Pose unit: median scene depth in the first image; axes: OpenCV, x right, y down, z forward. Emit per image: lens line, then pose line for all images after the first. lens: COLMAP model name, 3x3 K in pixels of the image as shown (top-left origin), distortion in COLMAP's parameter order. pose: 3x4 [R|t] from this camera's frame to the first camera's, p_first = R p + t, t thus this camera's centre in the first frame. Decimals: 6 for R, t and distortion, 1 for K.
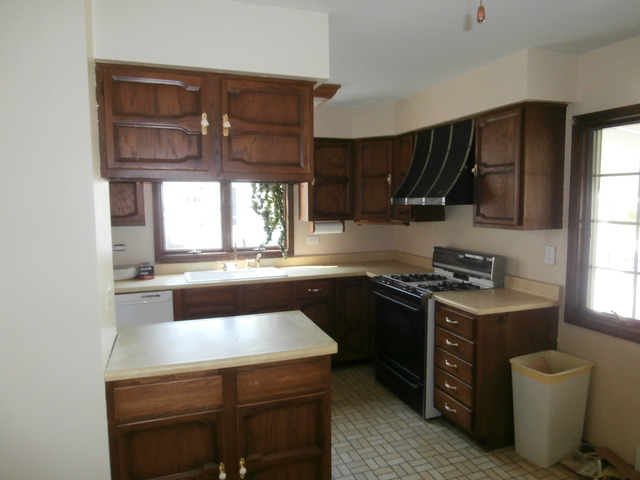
lens RADIAL K [[451.2, 0, 320.8], [0, 451.2, 240.2], [0, 0, 1]] dist [-0.024431, 0.018091]
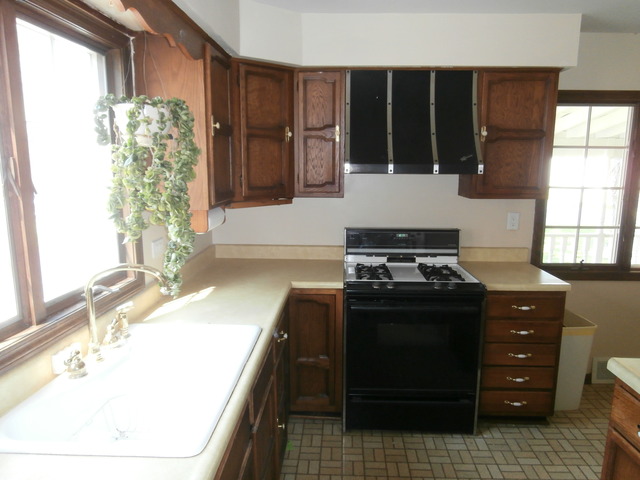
lens RADIAL K [[451.2, 0, 321.7], [0, 451.2, 242.3], [0, 0, 1]] dist [-0.024431, 0.018091]
pose [[0.375273, -0.125217, 0.918418, -0.610100], [0.075107, 0.991683, 0.104516, -0.059803], [-0.923867, 0.029757, 0.381556, 0.972232]]
